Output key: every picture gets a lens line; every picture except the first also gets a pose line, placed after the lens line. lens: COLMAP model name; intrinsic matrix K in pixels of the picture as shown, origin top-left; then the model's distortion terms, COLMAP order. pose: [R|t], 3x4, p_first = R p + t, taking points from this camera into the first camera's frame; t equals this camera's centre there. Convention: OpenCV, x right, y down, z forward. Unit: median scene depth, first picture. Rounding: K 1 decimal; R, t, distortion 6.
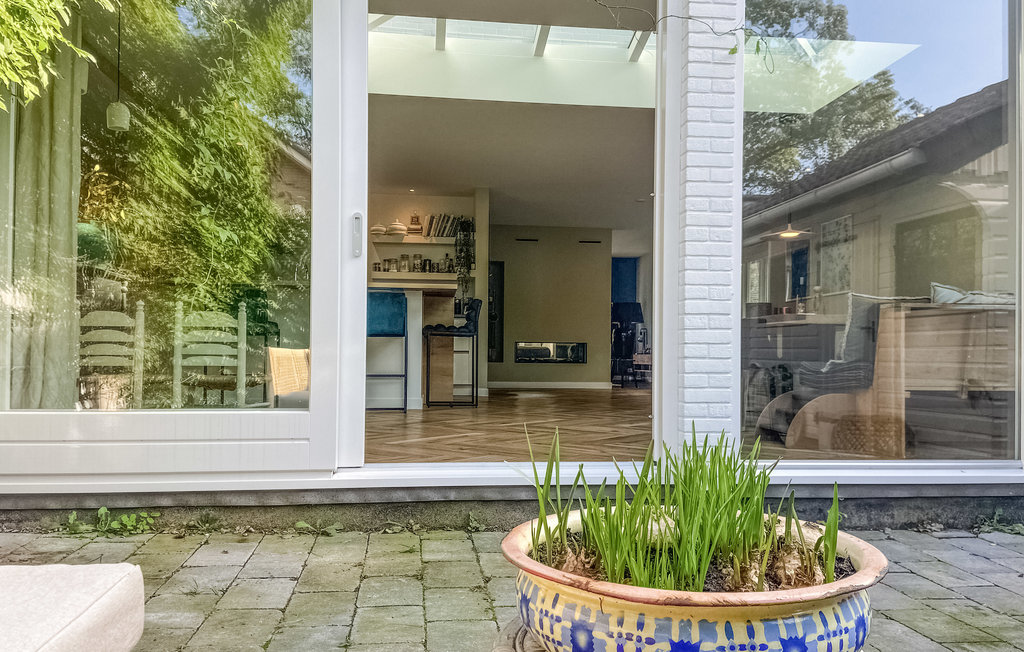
lens RADIAL K [[780.5, 0, 525.6], [0, 780.5, 334.6], [0, 0, 1]] dist [0.154331, -0.239066]
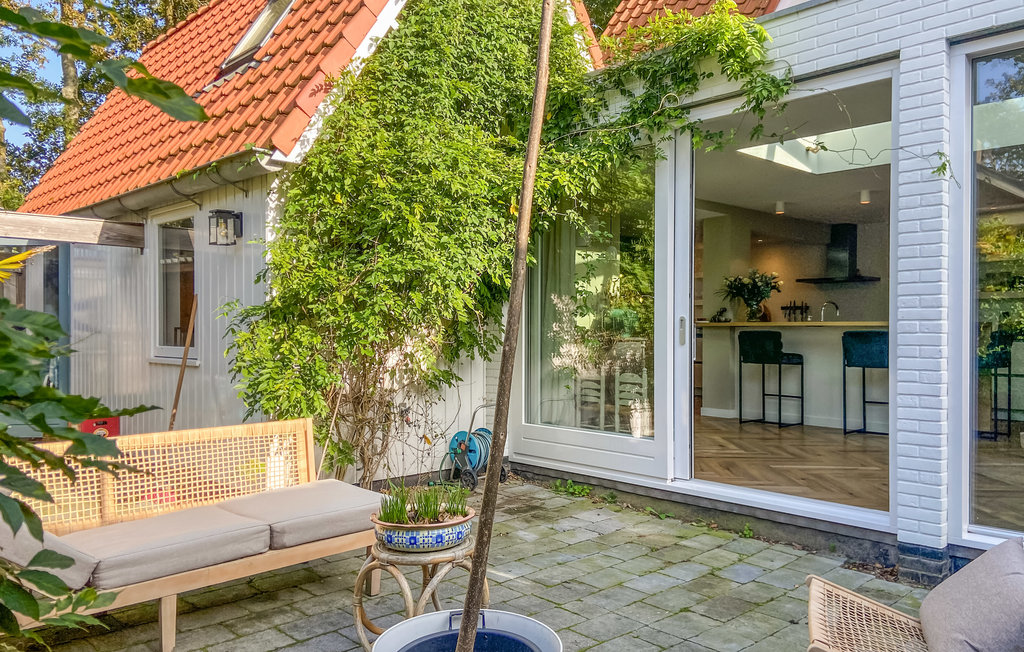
lens RADIAL K [[780.5, 0, 525.6], [0, 780.5, 334.6], [0, 0, 1]] dist [0.154331, -0.239066]
pose [[0.610998, 0.001057, -0.791631, 0.855573], [0.016060, 0.999777, 0.013730, -0.149138], [0.791469, -0.021103, 0.610845, -0.197125]]
